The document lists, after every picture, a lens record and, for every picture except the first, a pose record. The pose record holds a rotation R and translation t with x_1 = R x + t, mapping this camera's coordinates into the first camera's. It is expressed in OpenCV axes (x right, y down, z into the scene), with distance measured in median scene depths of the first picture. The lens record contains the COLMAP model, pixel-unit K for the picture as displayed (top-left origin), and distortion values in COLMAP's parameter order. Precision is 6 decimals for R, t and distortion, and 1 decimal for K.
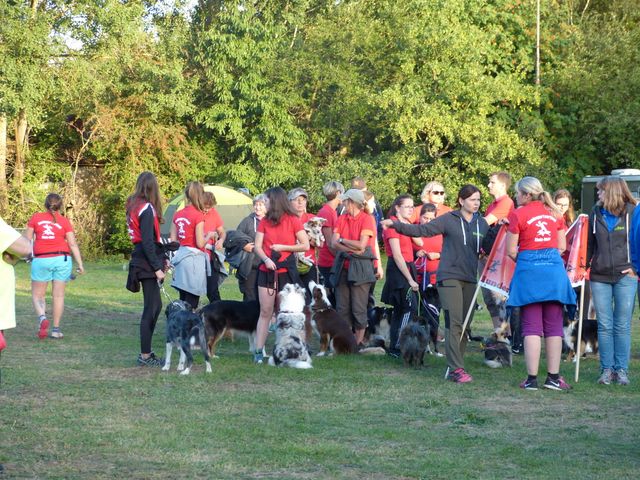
lens RADIAL K [[1740.8, 0, 320.9], [0, 1740.8, 239.7], [0, 0, 1]] dist [-0.038852, 0.000000]
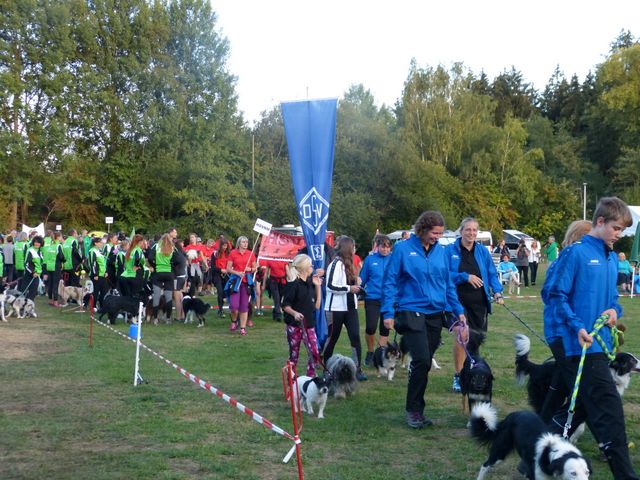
lens RADIAL K [[981.3, 0, 315.8], [0, 981.3, 241.8], [0, 0, 1]] dist [0.063515, 0.000000]
pose [[0.995346, 0.005914, 0.096189, 0.088283], [-0.004358, 0.999856, -0.016374, 0.004508], [-0.096272, 0.015879, 0.995228, -0.339842]]
